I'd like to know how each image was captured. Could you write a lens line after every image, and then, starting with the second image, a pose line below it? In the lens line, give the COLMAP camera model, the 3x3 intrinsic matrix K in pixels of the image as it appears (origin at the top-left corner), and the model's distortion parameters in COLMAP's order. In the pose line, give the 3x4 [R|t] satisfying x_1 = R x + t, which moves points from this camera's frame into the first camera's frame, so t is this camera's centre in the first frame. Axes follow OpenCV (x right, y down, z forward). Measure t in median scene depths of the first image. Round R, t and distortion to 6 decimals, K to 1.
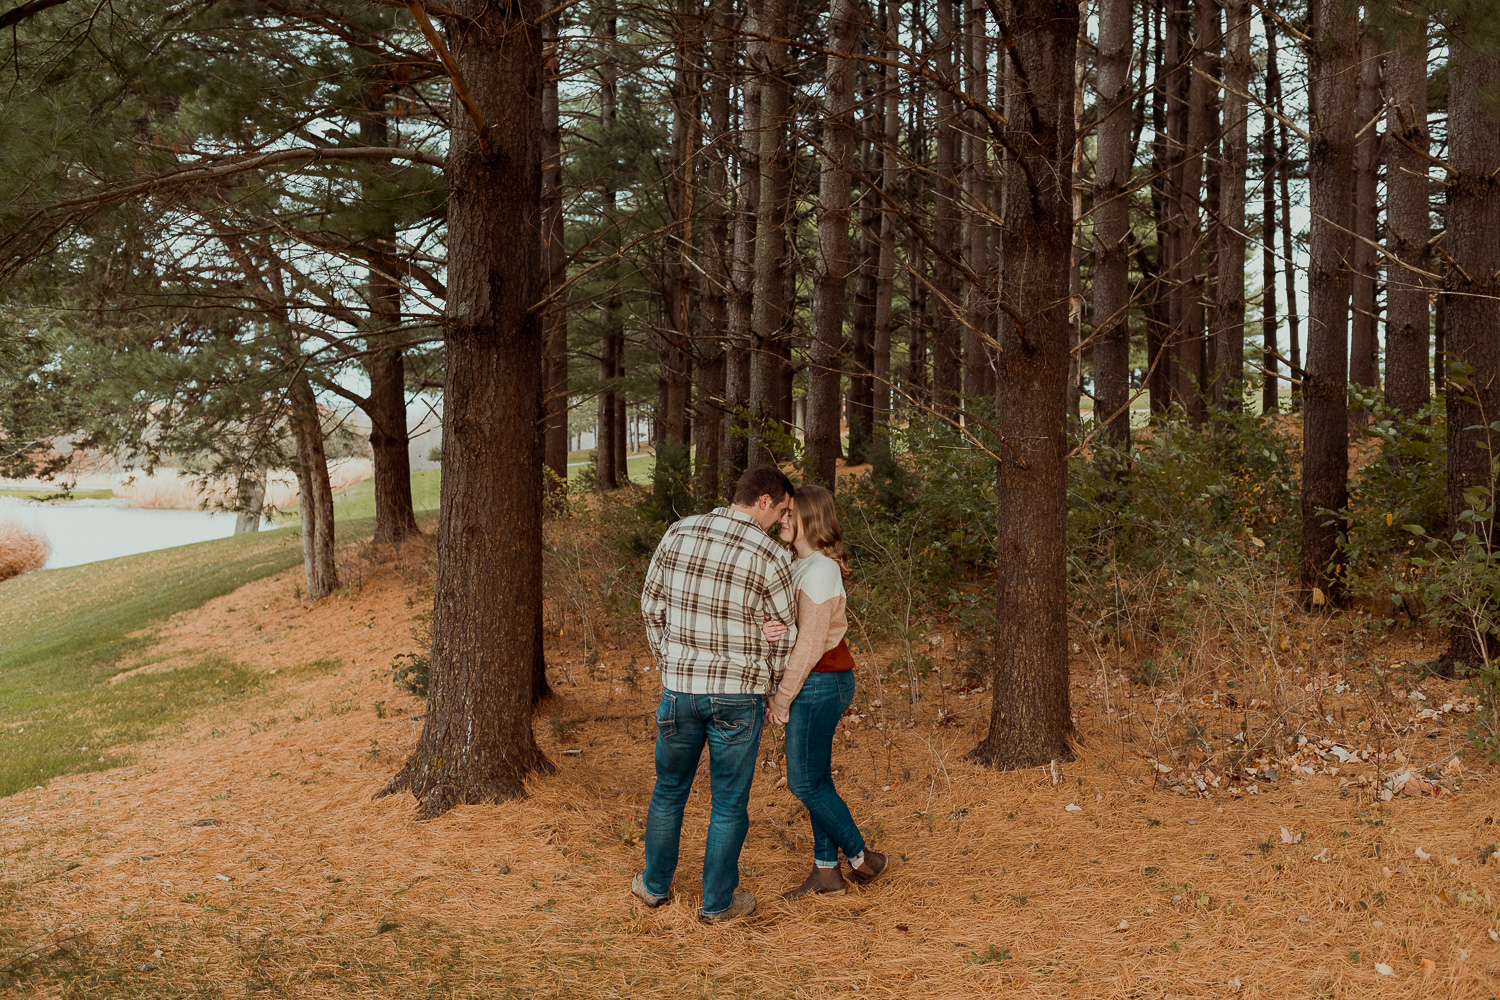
lens RADIAL K [[1411.5, 0, 750.0], [0, 1411.5, 500.0], [0, 0, 1]] dist [0.001953, -0.017470]
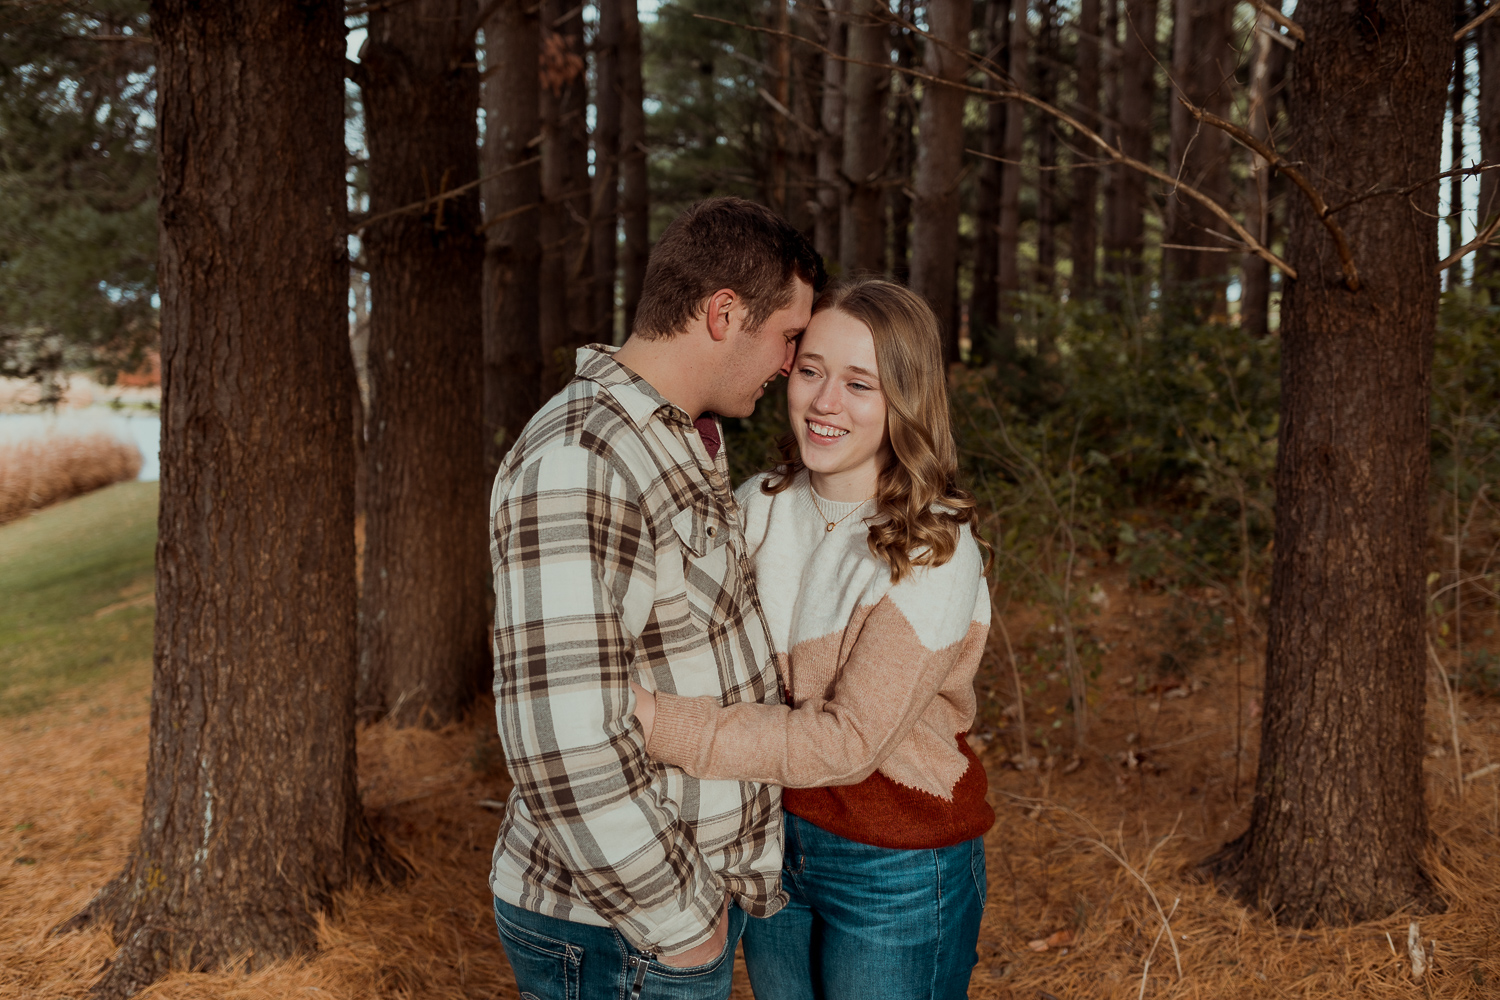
lens RADIAL K [[1411.5, 0, 750.0], [0, 1411.5, 500.0], [0, 0, 1]] dist [0.001953, -0.017470]
pose [[0.996482, 0.003293, -0.083747, 0.035434], [0.001919, 0.998069, 0.062078, 0.017036], [0.083790, -0.062021, 0.994552, 0.492948]]
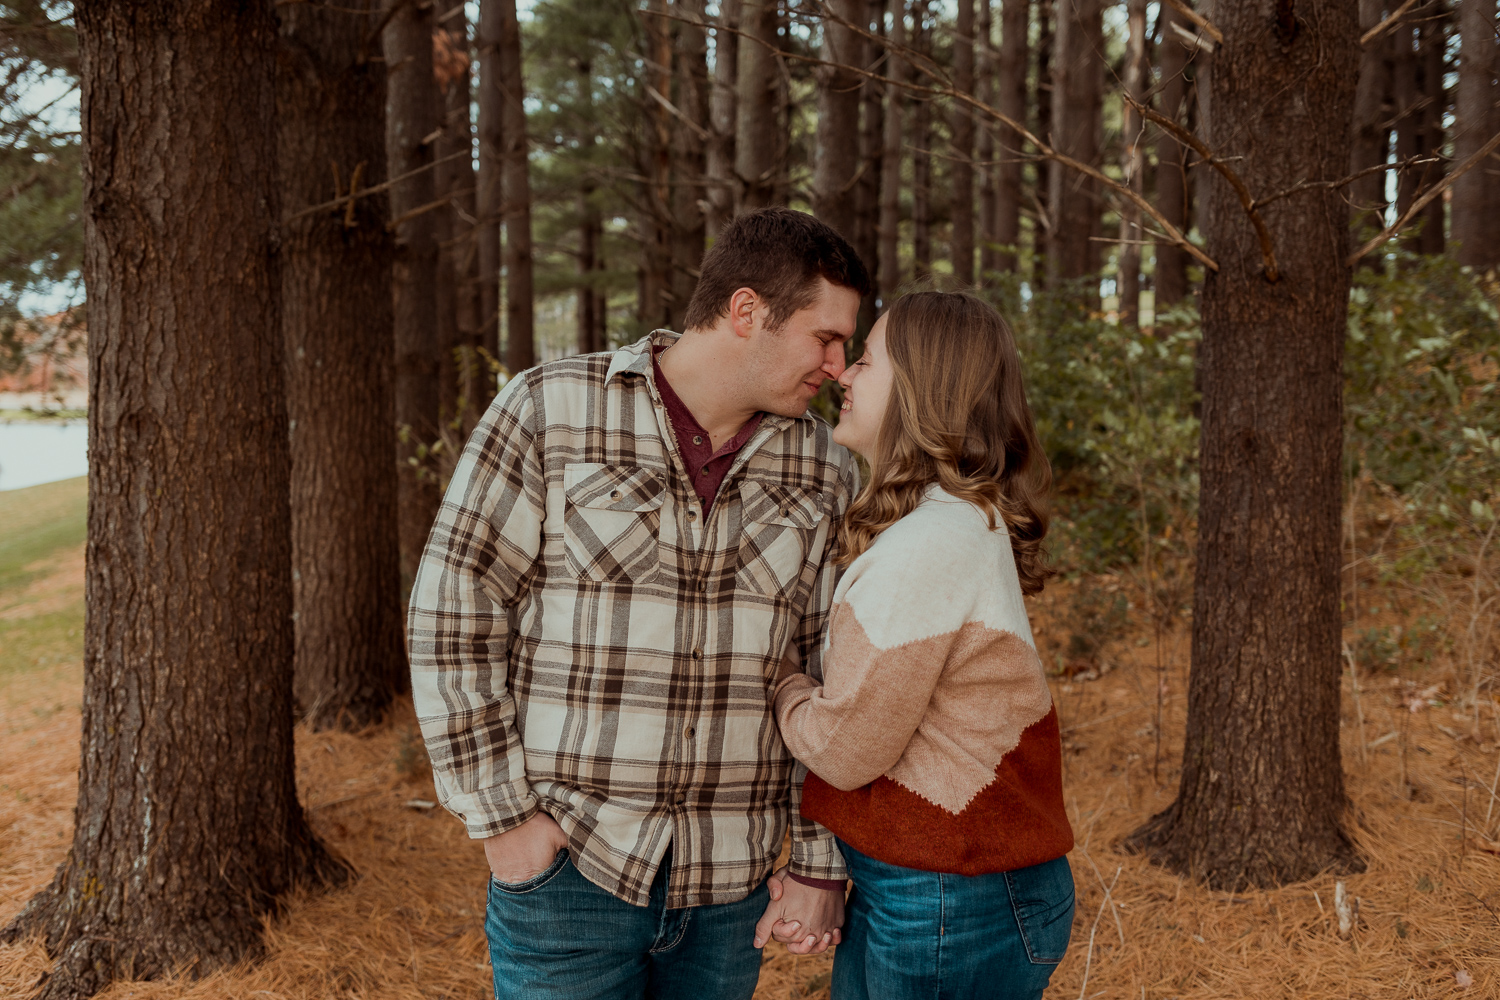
lens RADIAL K [[1411.5, 0, 750.0], [0, 1411.5, 500.0], [0, 0, 1]] dist [0.001953, -0.017470]
pose [[0.999925, -0.012138, 0.001471, 0.013225], [0.012022, 0.997973, 0.062488, 0.019878], [-0.002226, -0.062466, 0.998045, 0.485630]]
